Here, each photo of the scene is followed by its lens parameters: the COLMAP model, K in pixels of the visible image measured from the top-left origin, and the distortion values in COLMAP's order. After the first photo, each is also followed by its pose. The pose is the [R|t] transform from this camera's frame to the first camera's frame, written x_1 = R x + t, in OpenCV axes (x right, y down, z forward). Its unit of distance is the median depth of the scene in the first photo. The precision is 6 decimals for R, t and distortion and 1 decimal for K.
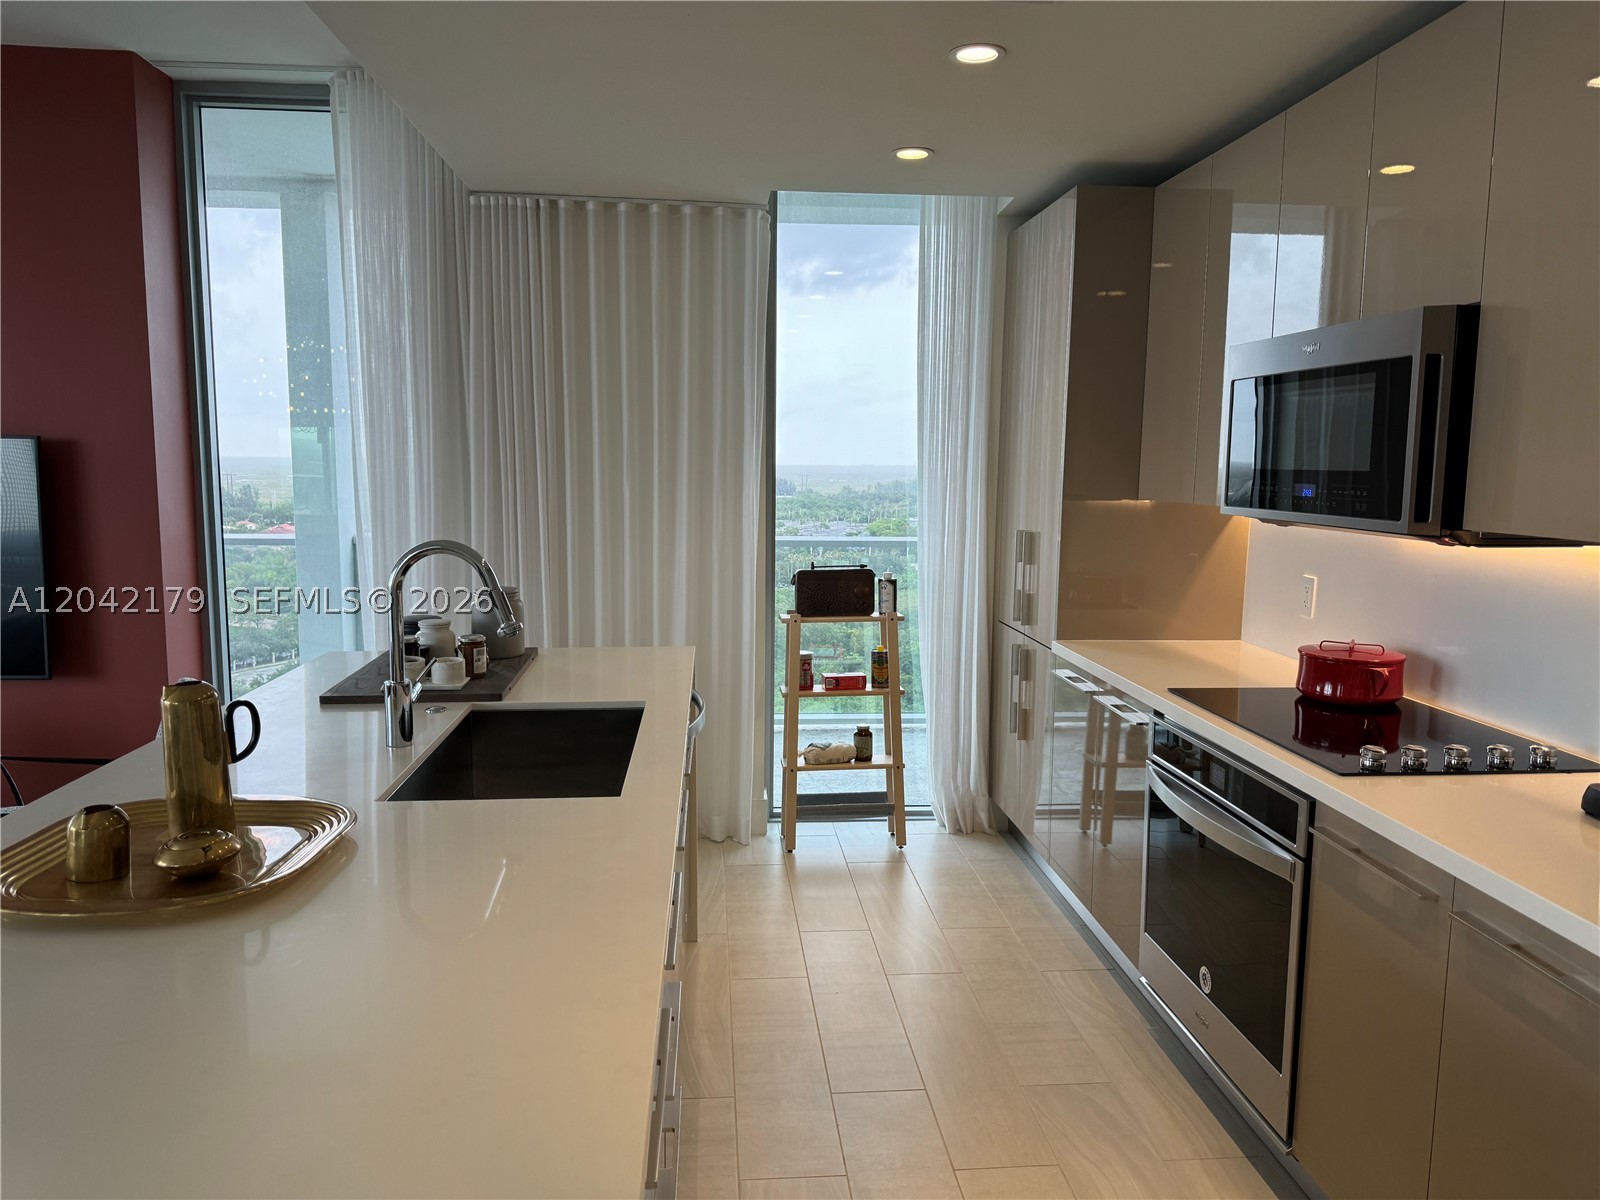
lens RADIAL K [[1112.5, 0, 797.9], [0, 1112.5, 615.2], [0, 0, 1]] dist [0.001417, -0.002339]
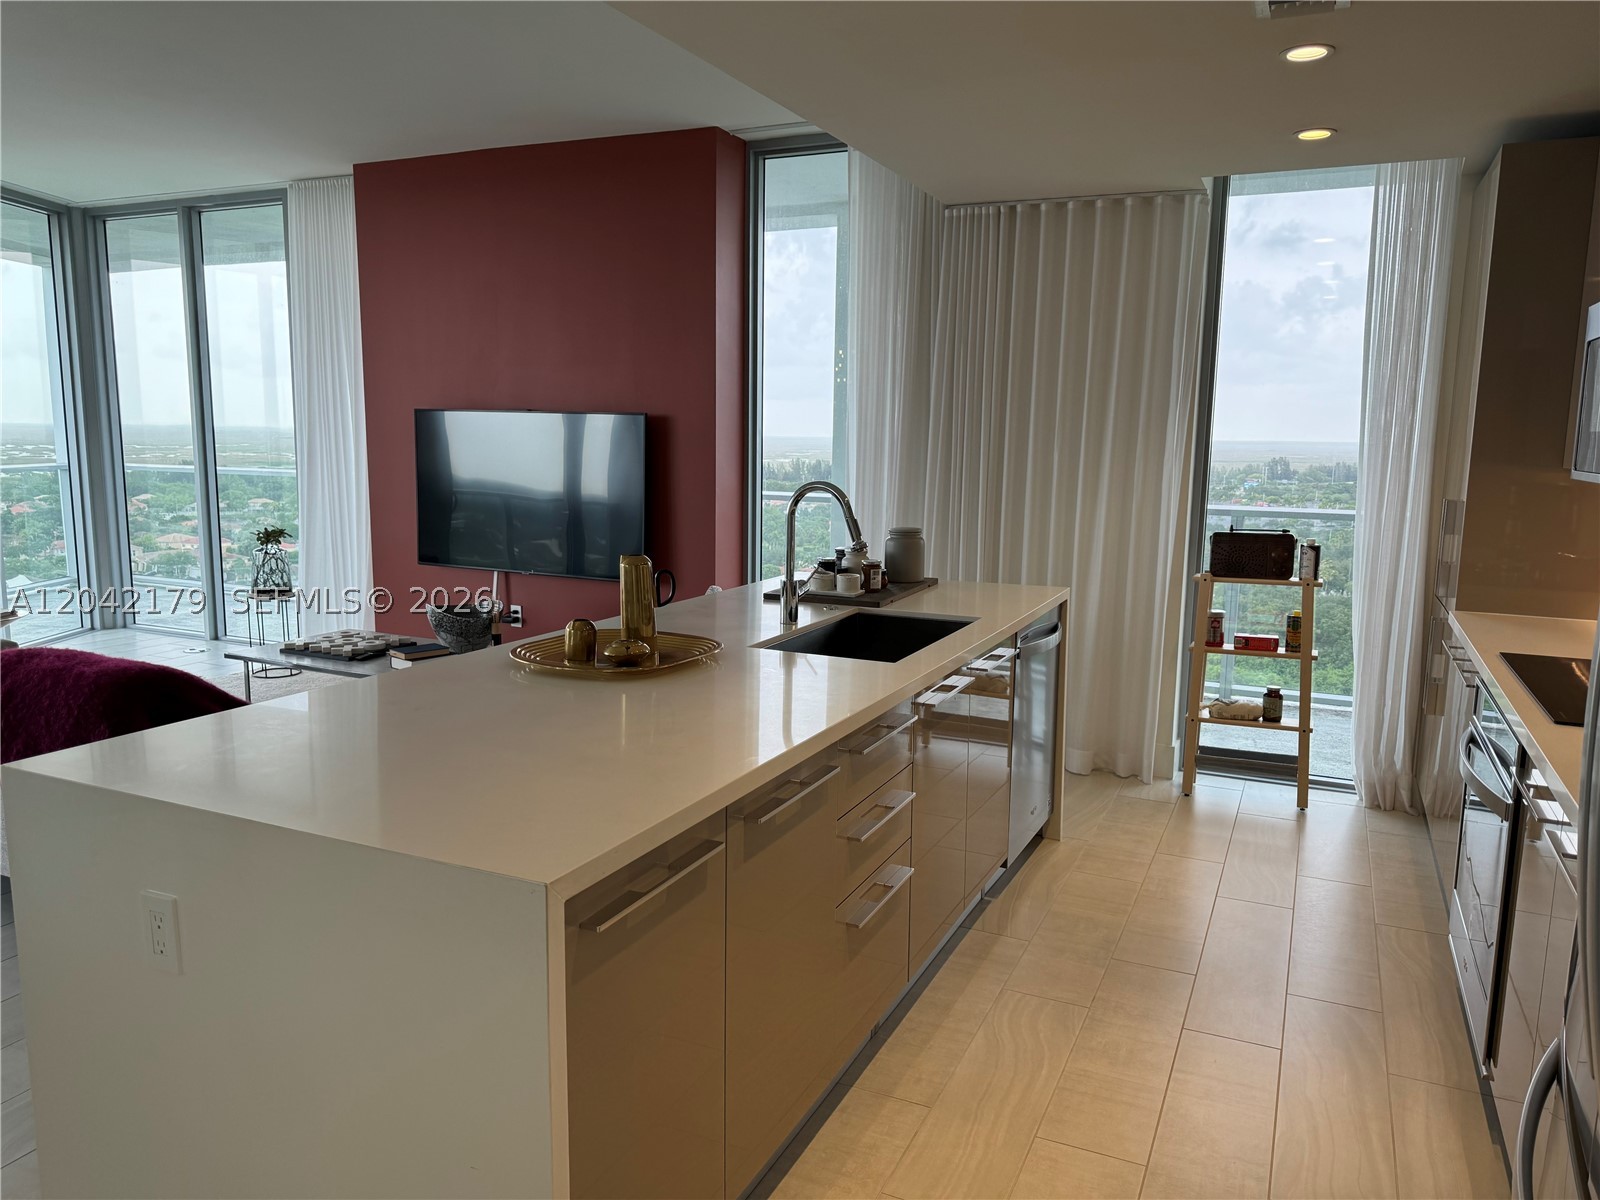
lens RADIAL K [[1118.0, 0, 795.5], [0, 1118.0, 599.4], [0, 0, 1]] dist [0.089875, -0.129738]
pose [[0.868693, 0.072885, -0.489959, 0.182991], [-0.071097, 0.997220, 0.022290, 0.026855], [0.490221, 0.015472, 0.871461, -0.130799]]
